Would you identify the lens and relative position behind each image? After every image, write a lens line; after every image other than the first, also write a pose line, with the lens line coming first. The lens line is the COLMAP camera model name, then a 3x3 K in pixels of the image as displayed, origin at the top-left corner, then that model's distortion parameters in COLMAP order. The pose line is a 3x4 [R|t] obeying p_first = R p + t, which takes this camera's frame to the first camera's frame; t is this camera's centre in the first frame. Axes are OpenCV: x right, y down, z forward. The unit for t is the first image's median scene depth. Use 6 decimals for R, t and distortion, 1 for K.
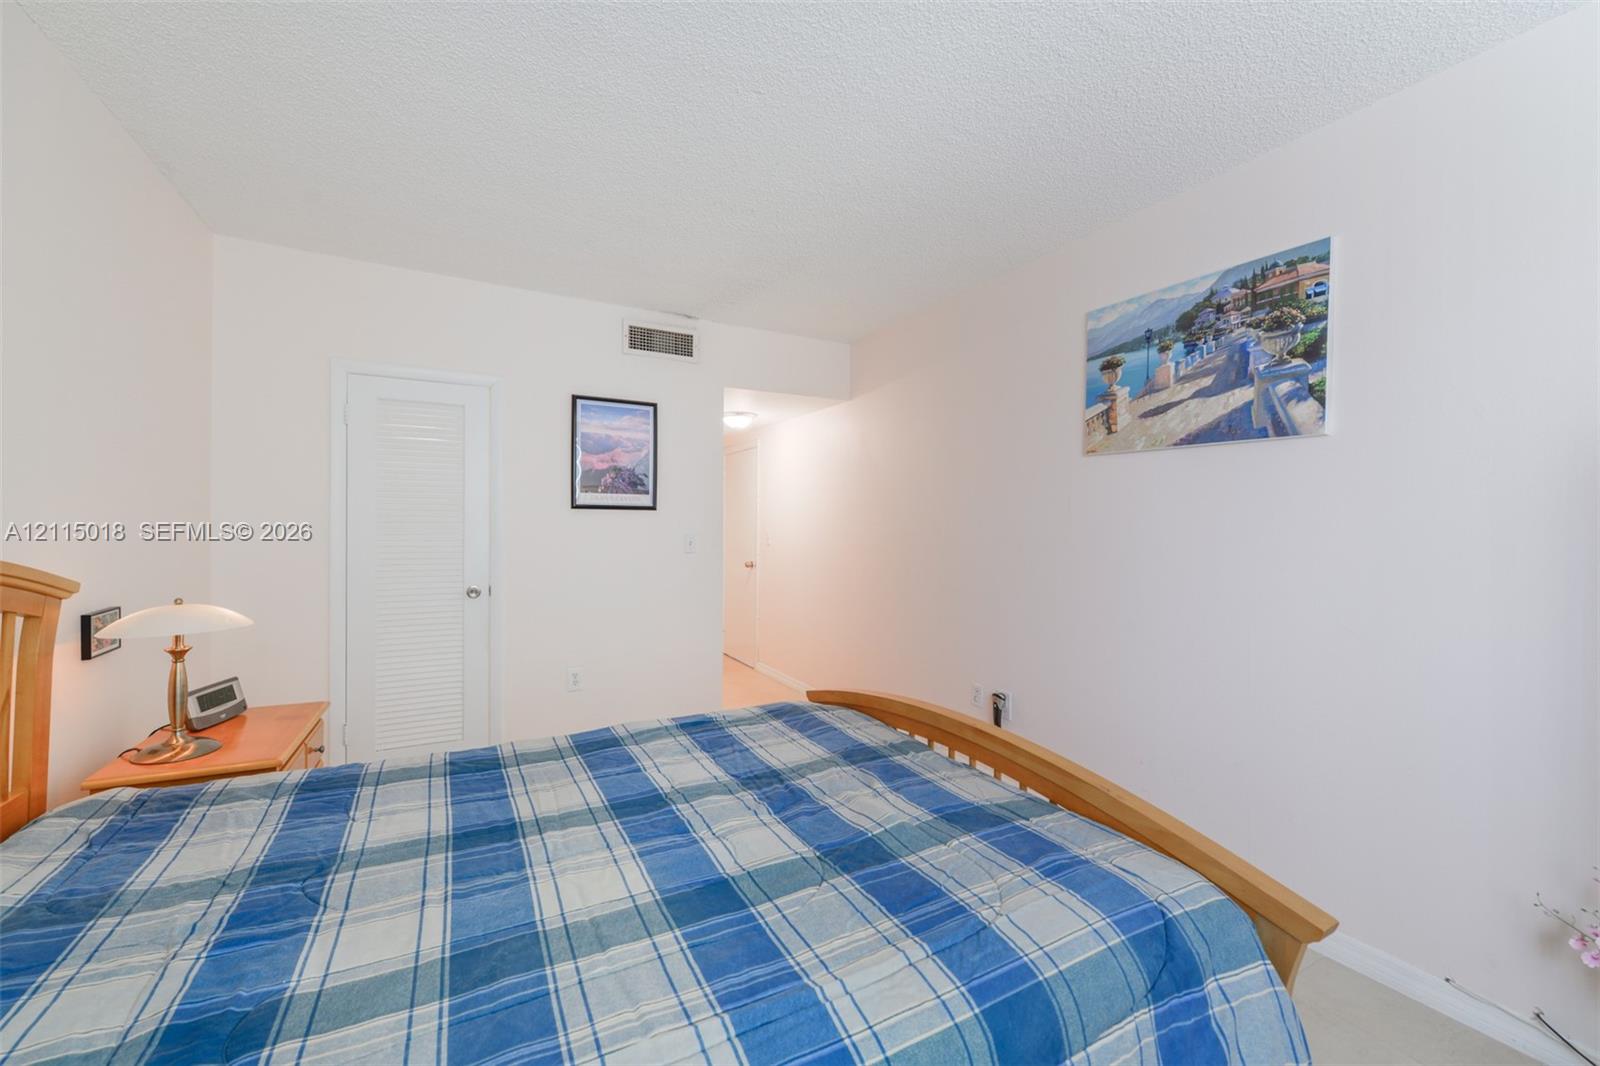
lens RADIAL K [[620.7, 0, 790.5], [0, 620.7, 529.5], [0, 0, 1]] dist [0.000704, 0.000013]
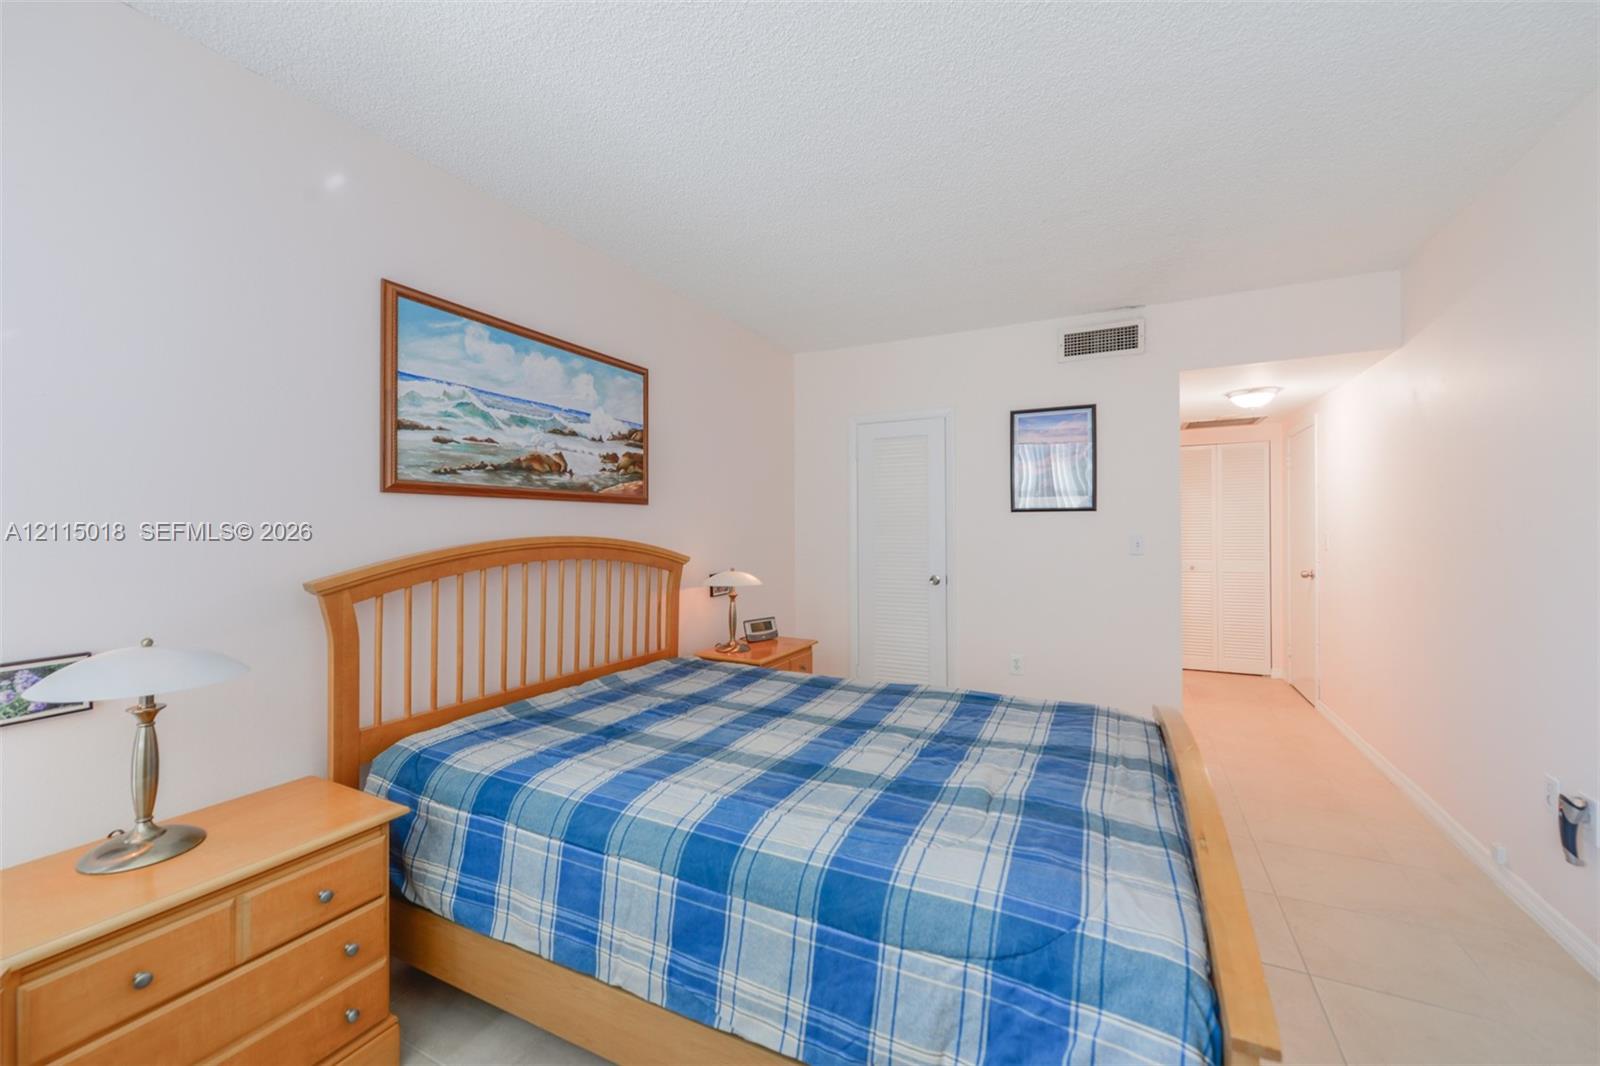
lens RADIAL K [[625.1, 0, 800.4], [0, 625.1, 526.5], [0, 0, 1]] dist [0.002109, 0.000230]
pose [[0.584142, -0.011559, -0.811569, 0.661140], [0.003608, 0.999926, -0.011645, 0.007769], [0.811643, 0.003874, 0.584141, 0.054145]]
